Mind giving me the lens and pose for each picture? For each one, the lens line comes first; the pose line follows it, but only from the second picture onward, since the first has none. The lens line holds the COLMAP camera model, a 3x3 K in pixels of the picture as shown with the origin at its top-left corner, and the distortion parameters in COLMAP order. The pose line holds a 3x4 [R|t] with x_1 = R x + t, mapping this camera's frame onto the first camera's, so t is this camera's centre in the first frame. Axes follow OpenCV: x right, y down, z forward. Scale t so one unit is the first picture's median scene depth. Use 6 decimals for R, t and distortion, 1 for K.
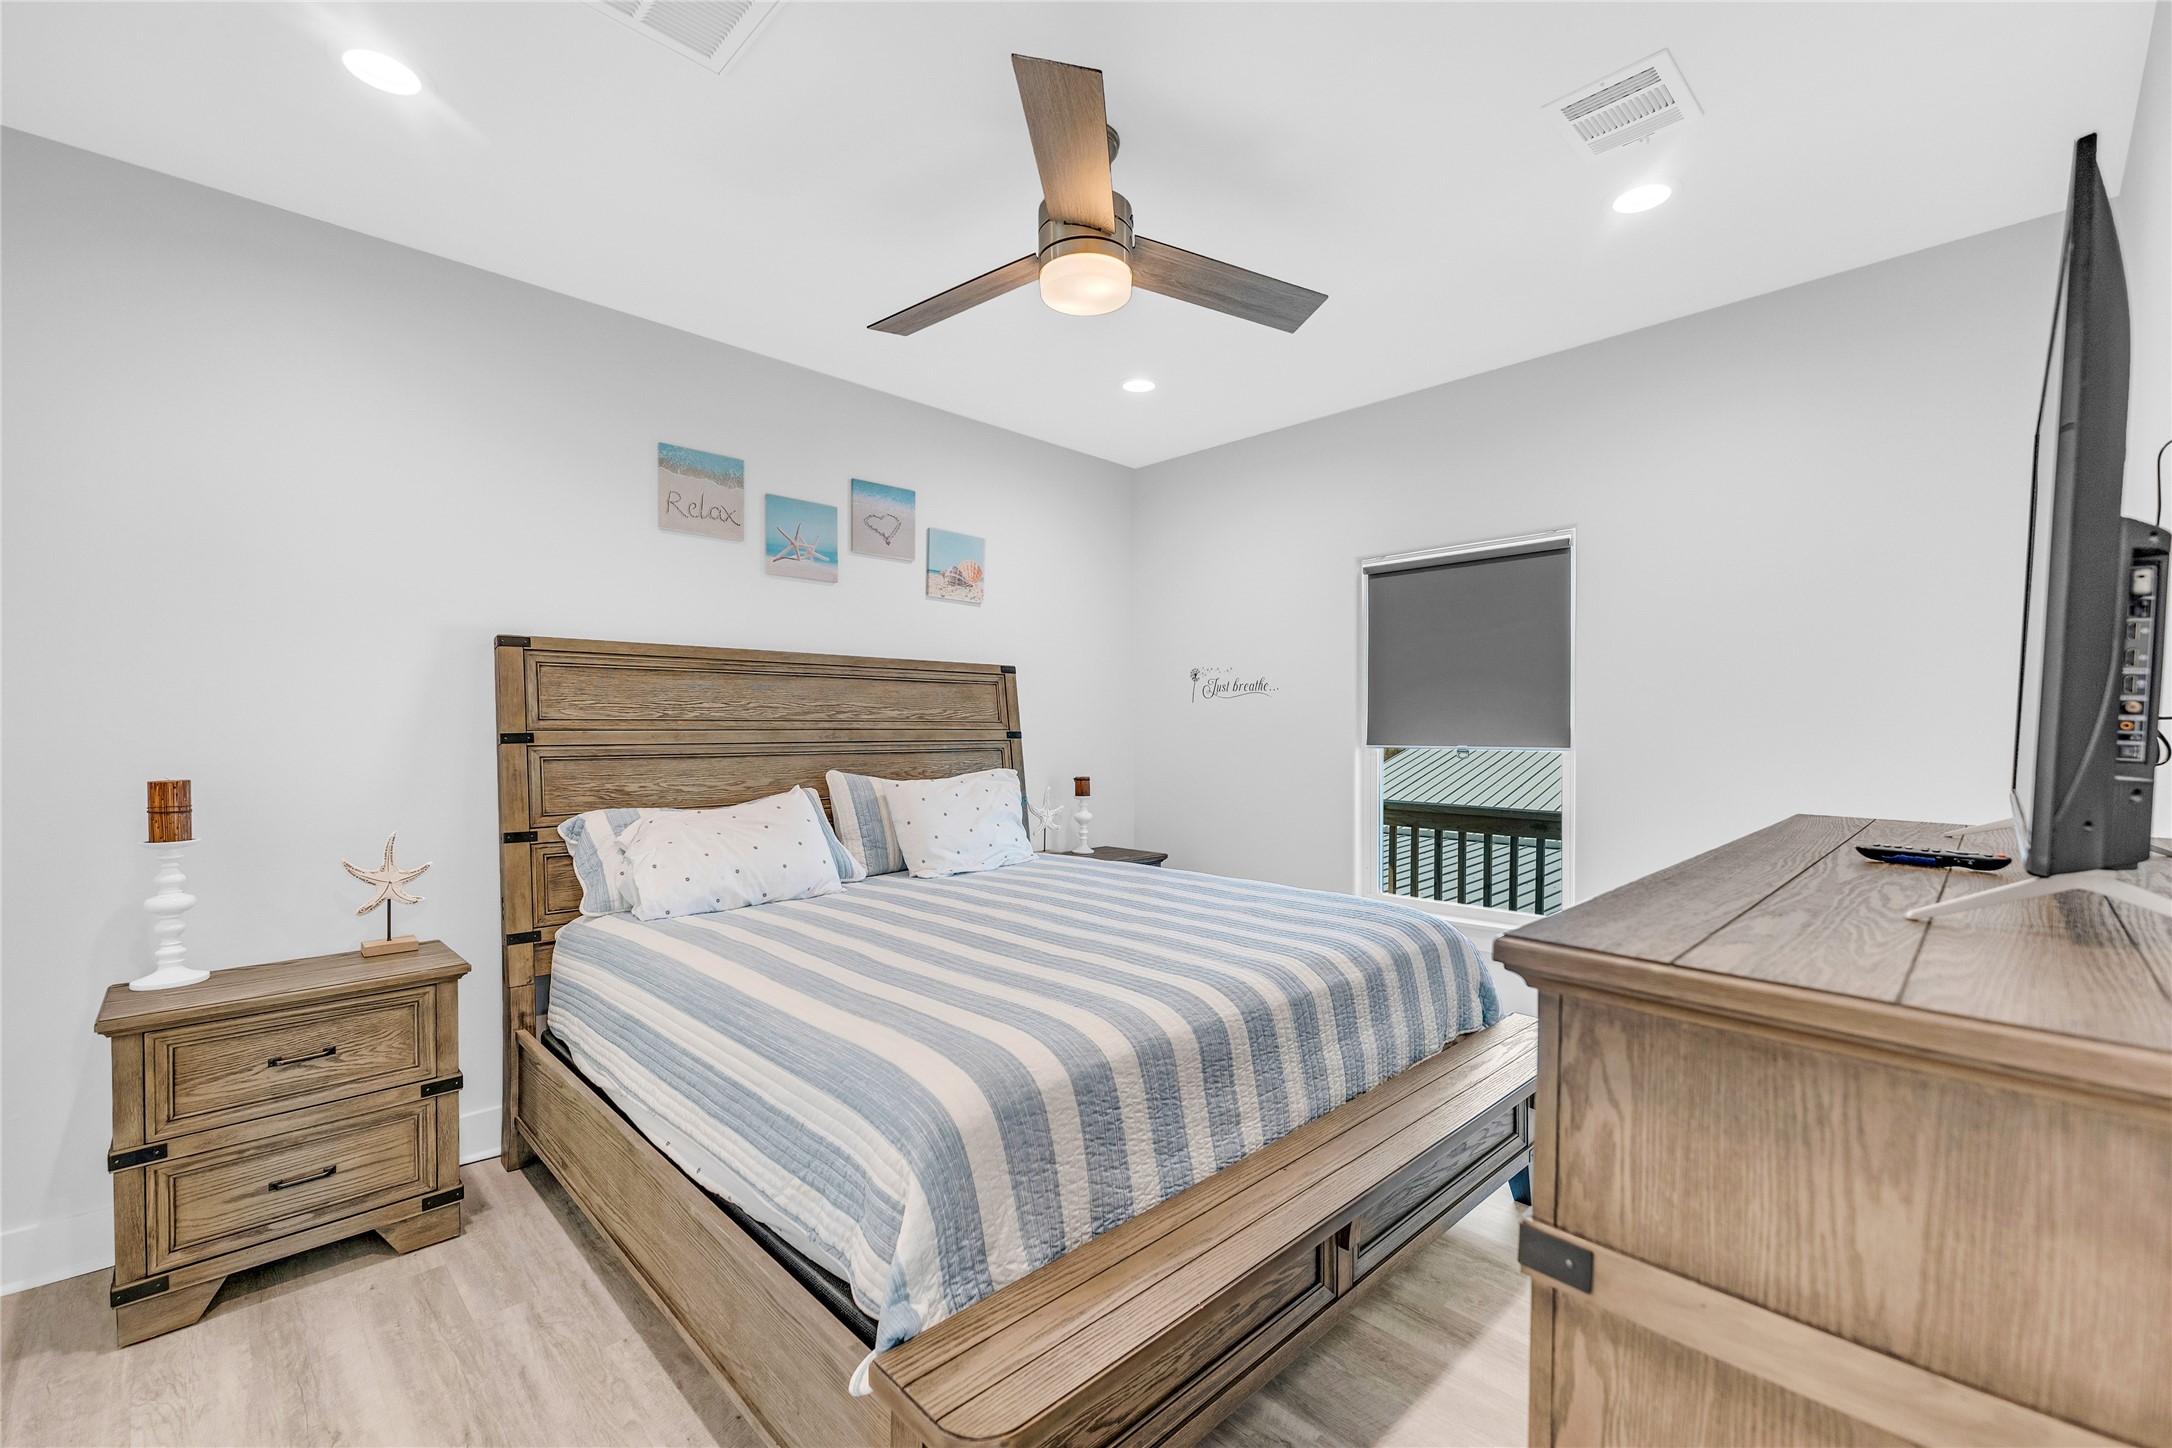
lens RADIAL K [[860.2, 0, 1086.8], [0, 860.2, 761.5], [0, 0, 1]] dist [0.000266, -0.000027]
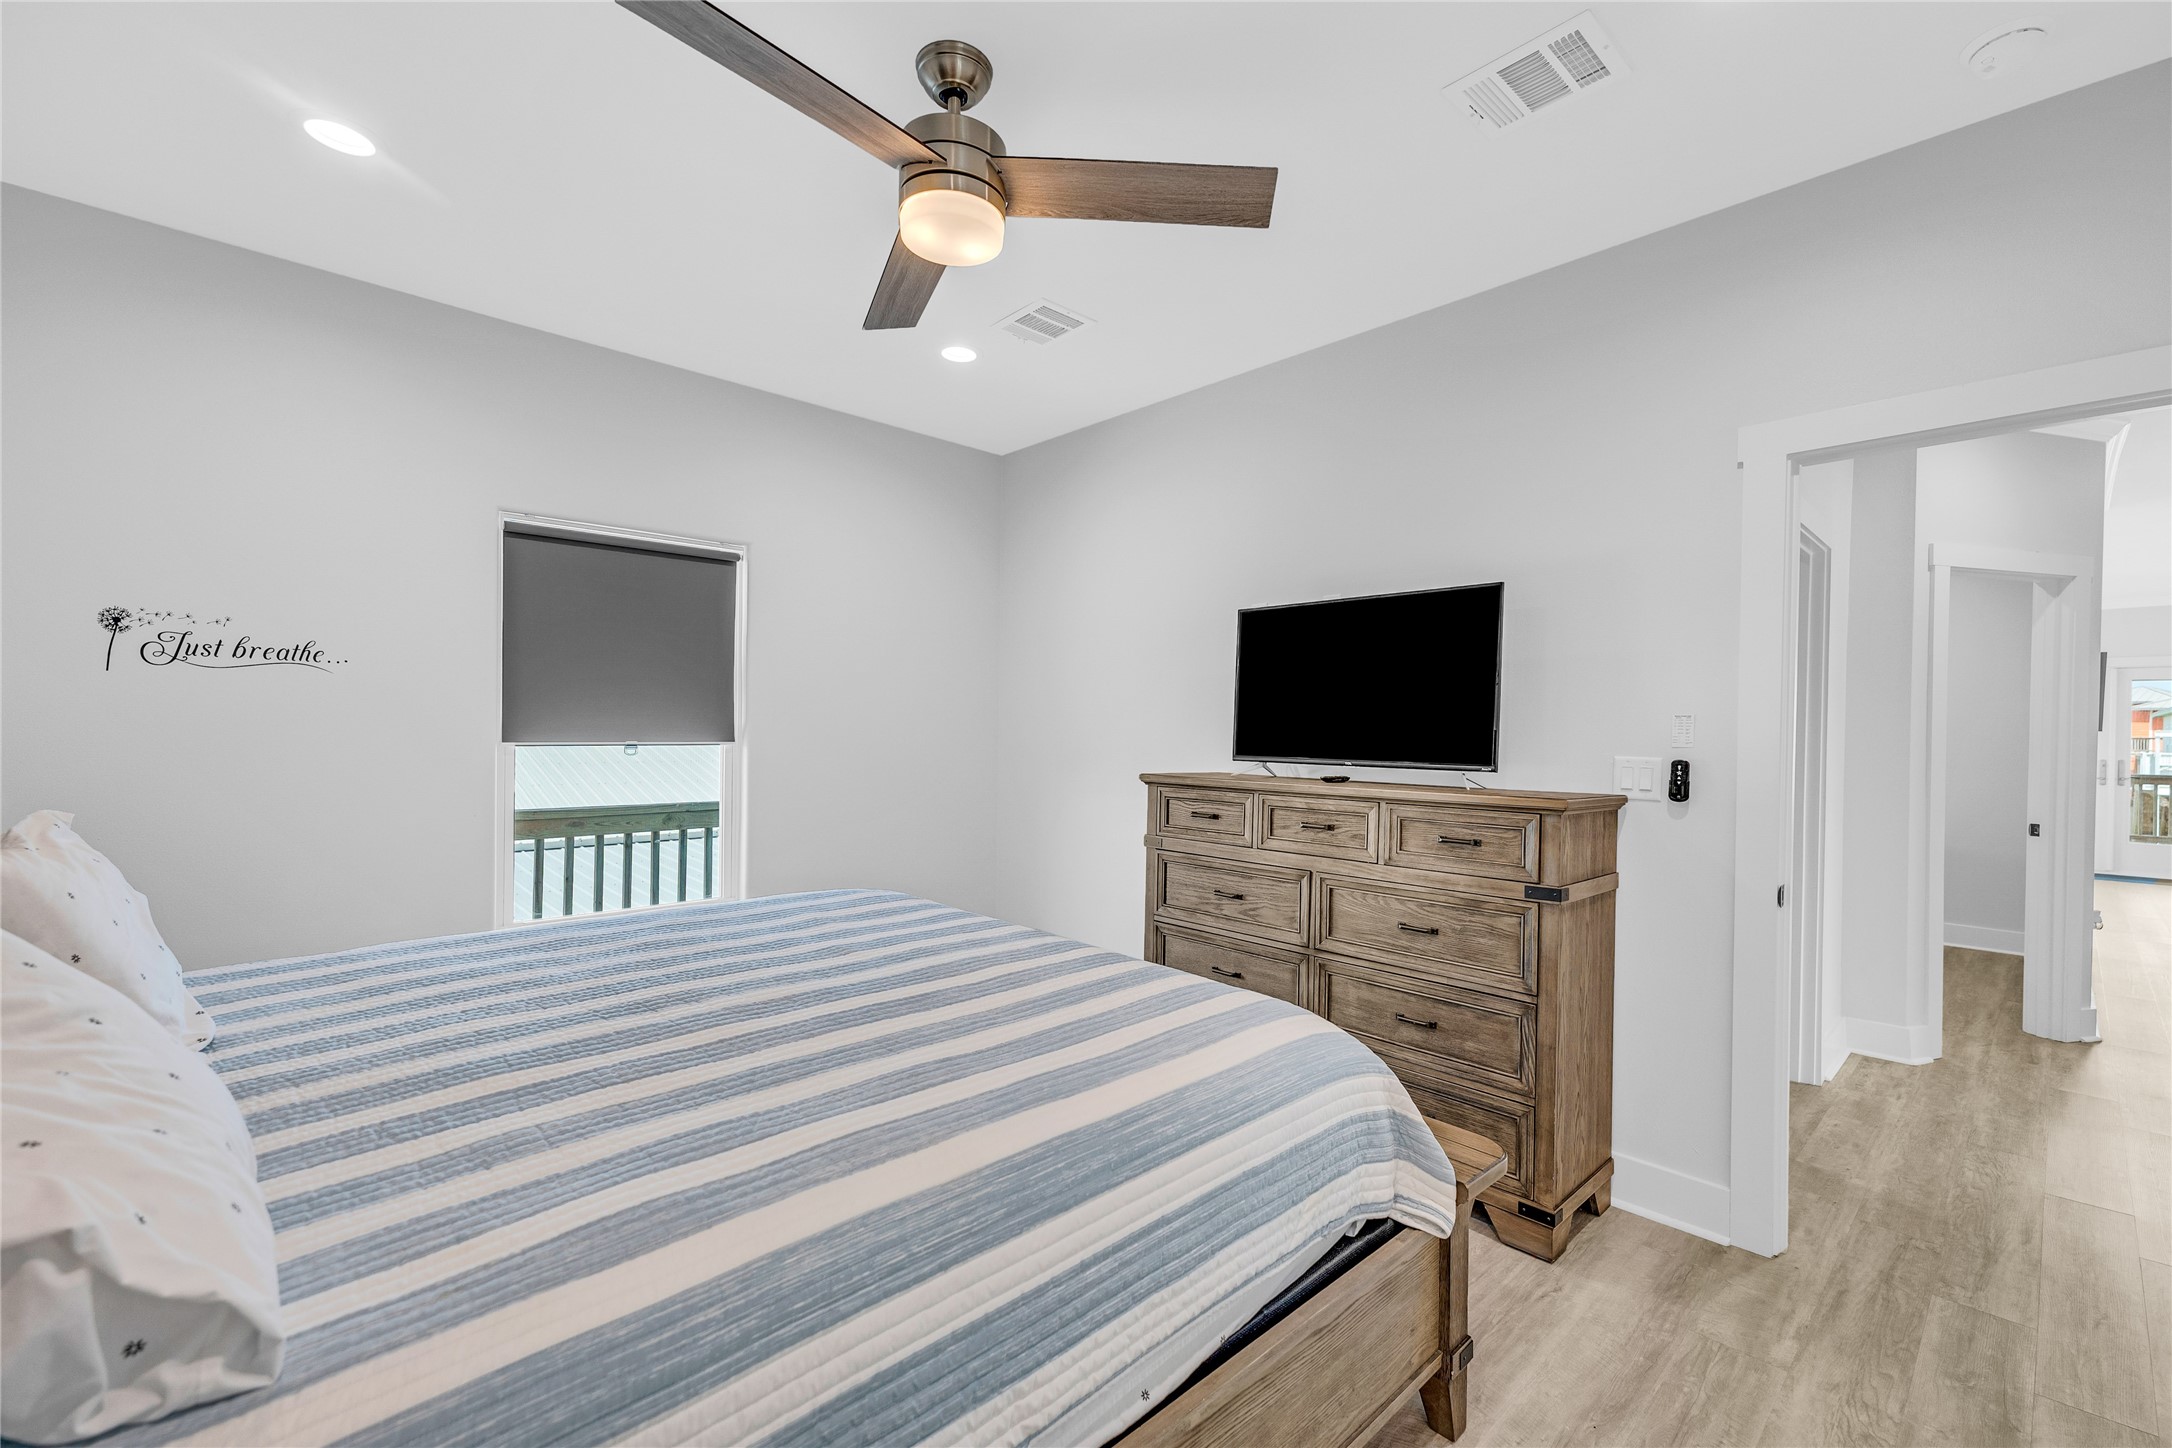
lens RADIAL K [[905.7, 0, 1086.4], [0, 905.7, 733.8], [0, 0, 1]] dist [0.013941, -0.000131]
pose [[0.050259, -0.005791, 0.998719, -0.569934], [0.027094, 0.999623, 0.004433, -0.020168], [-0.998369, 0.026836, 0.050397, 0.490897]]
